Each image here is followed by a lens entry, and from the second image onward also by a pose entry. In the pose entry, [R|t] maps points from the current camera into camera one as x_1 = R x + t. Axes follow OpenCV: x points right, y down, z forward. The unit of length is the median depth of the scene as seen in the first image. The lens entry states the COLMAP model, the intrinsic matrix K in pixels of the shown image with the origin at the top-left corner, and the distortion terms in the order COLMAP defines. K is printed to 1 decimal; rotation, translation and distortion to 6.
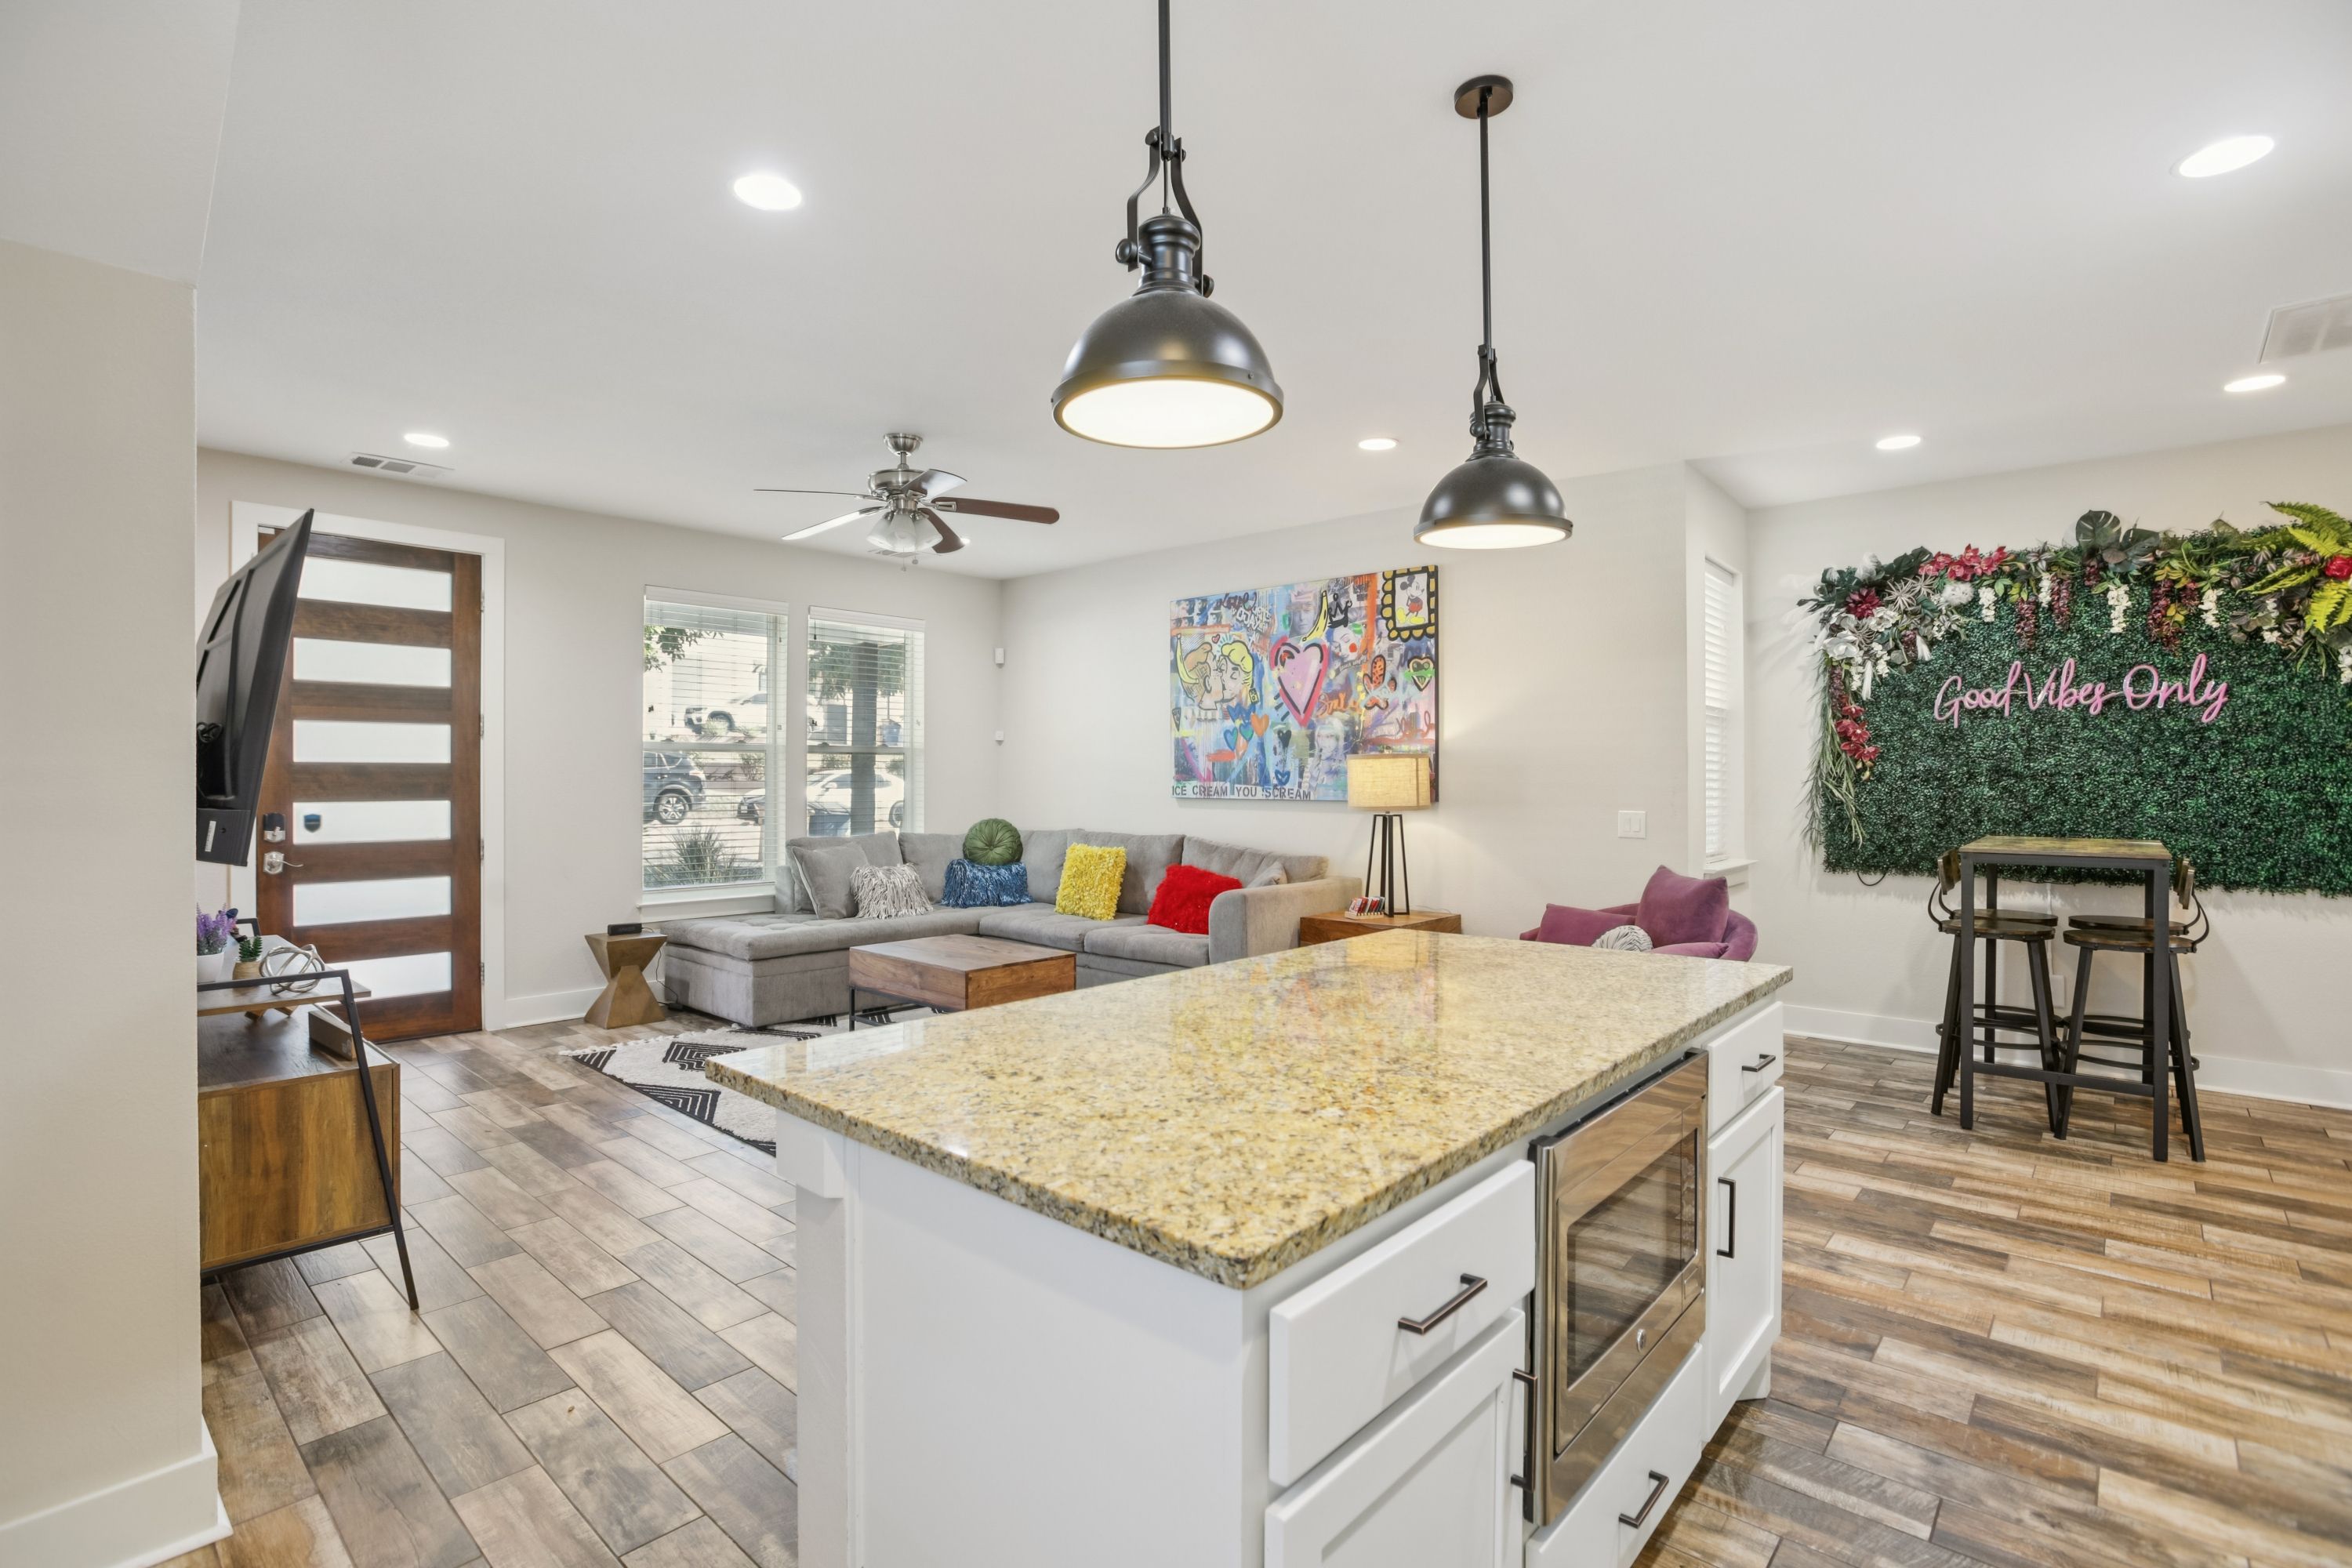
lens RADIAL K [[1107.5, 0, 1168.7], [0, 1107.5, 772.2], [0, 0, 1]] dist [-0.050772, 0.017373]
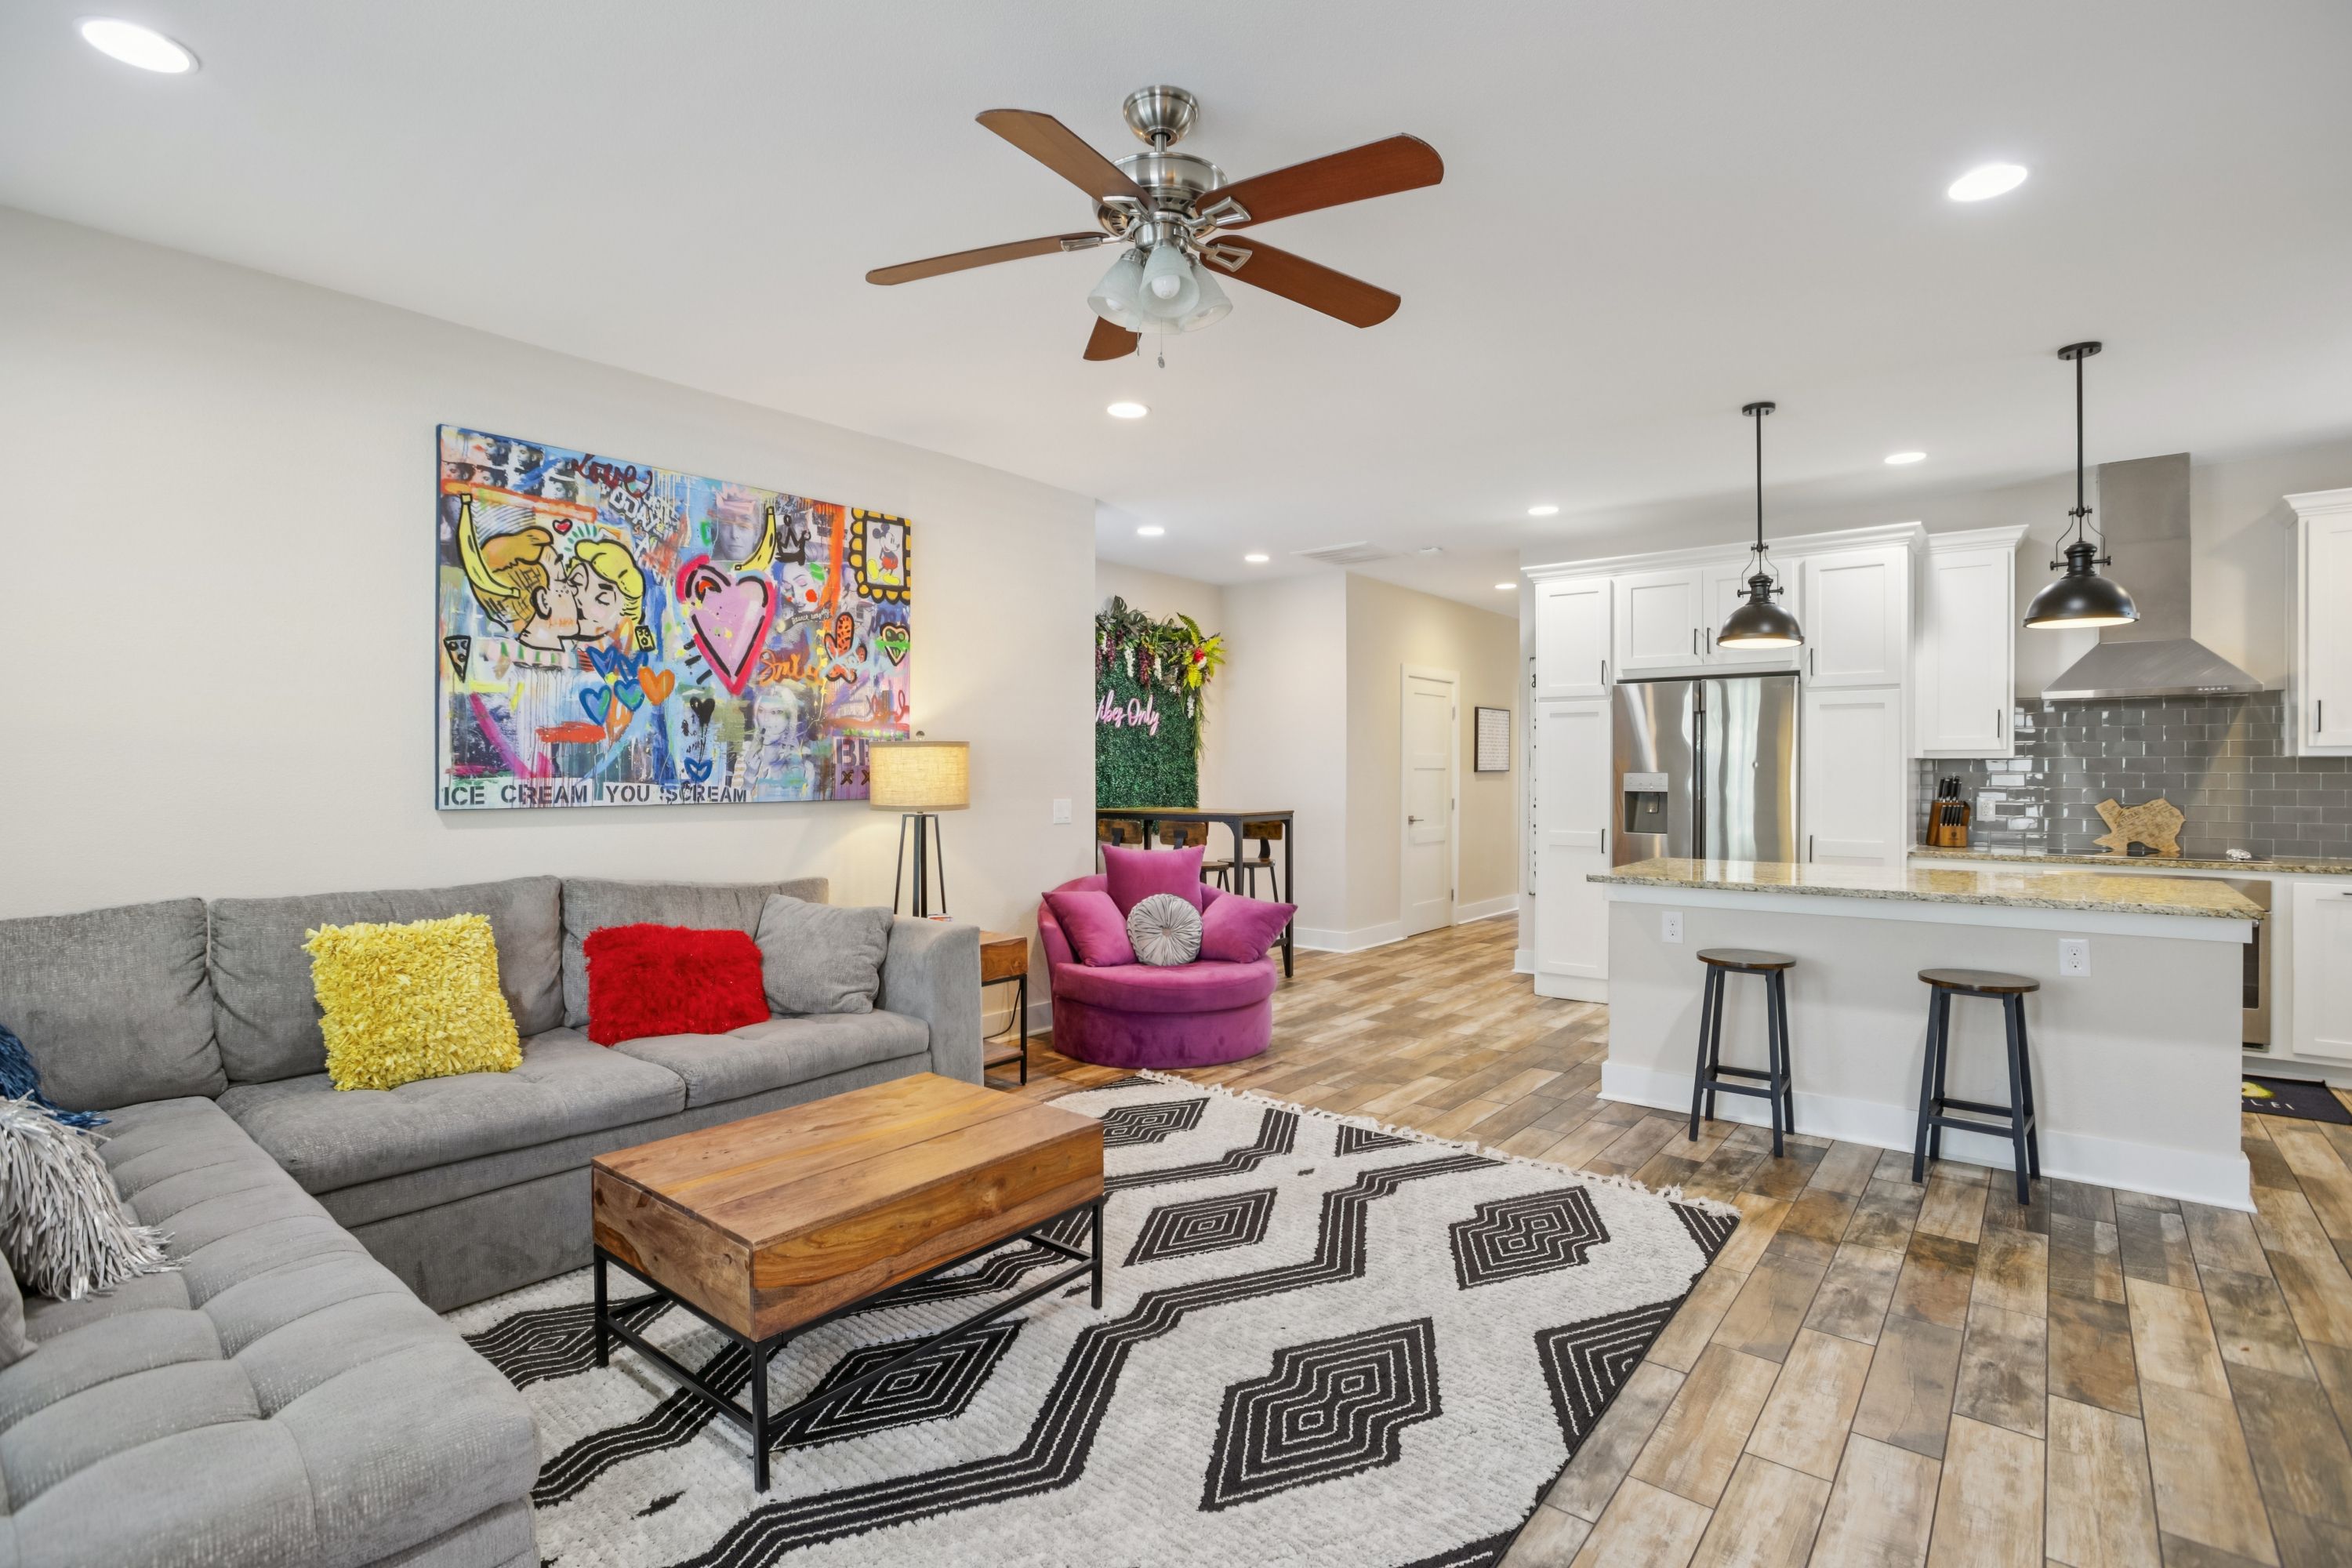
lens RADIAL K [[1107.5, 0, 1163.1], [0, 1107.5, 775.8], [0, 0, 1]] dist [-0.050772, 0.017373]
pose [[-0.042576, -0.007241, 0.999067, -0.588609], [-0.002456, 0.999971, 0.007143, 0.003023], [-0.999090, -0.002150, -0.042593, 0.797168]]
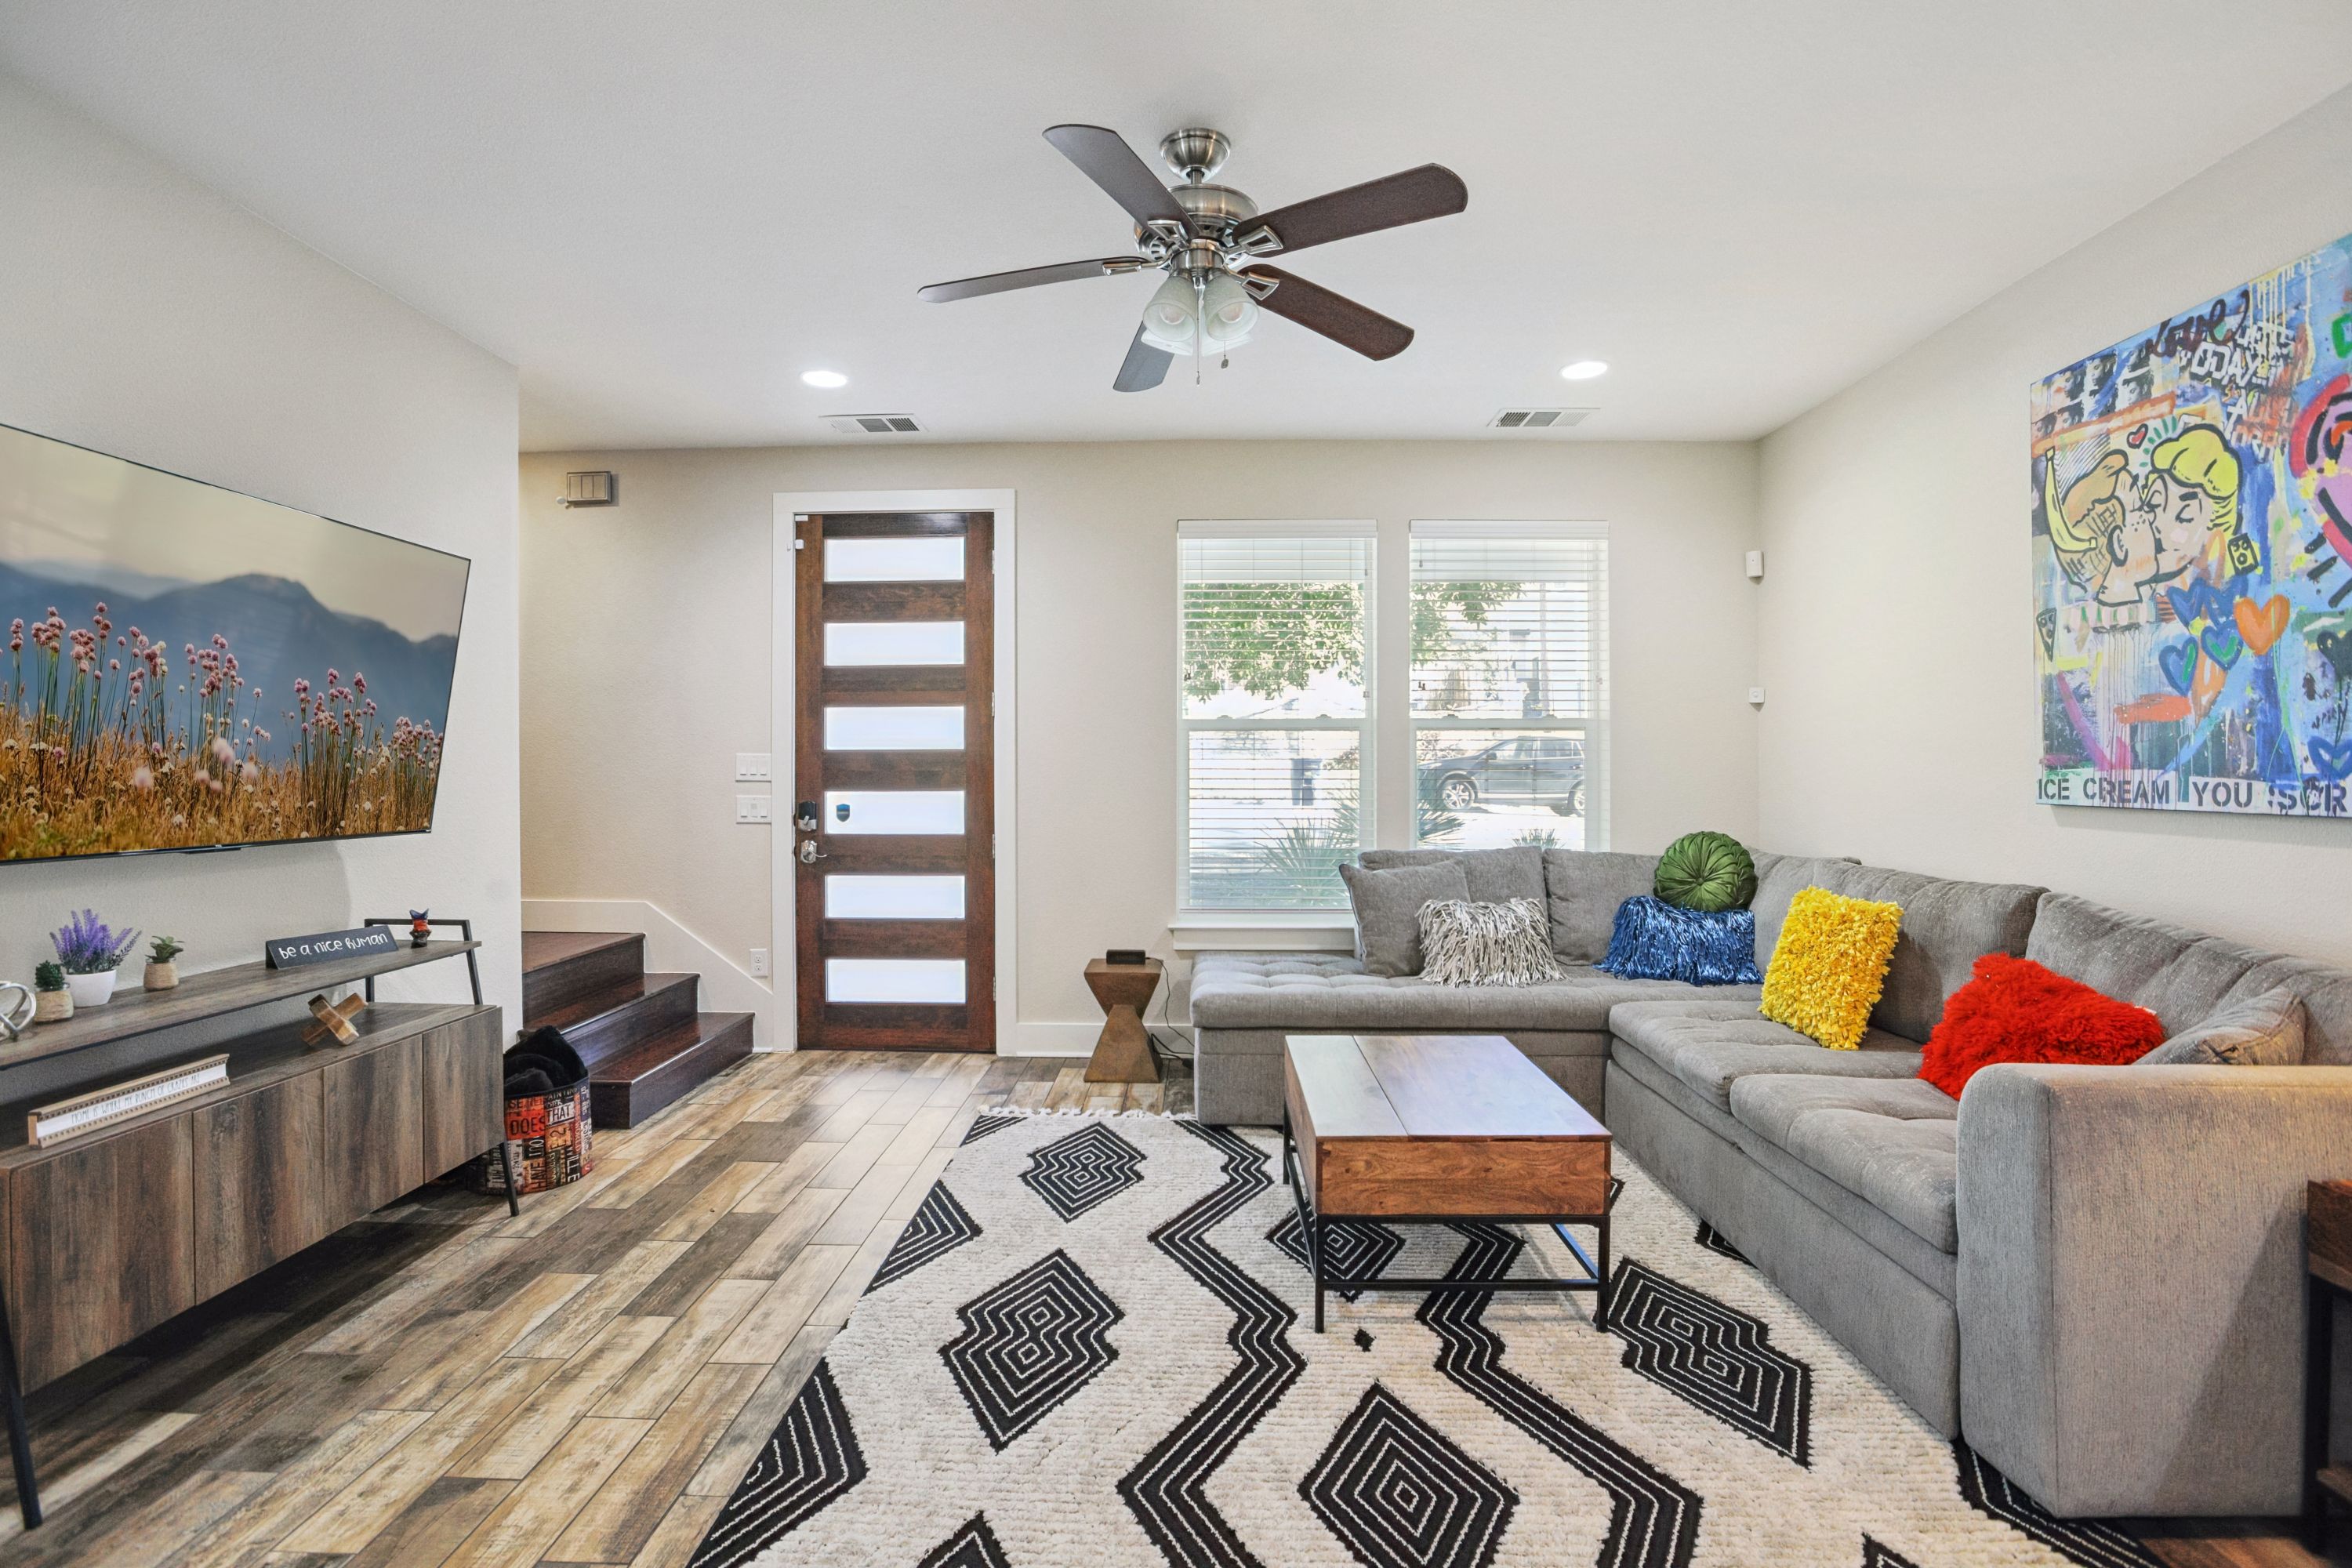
lens RADIAL K [[1107.5, 0, 1174.6], [0, 1107.5, 770.9], [0, 0, 1]] dist [-0.050772, 0.017373]
pose [[0.647329, -0.000170, -0.762210, 0.131170], [0.004959, 0.999980, 0.003989, 0.006087], [0.762194, -0.006362, 0.647317, 0.496577]]
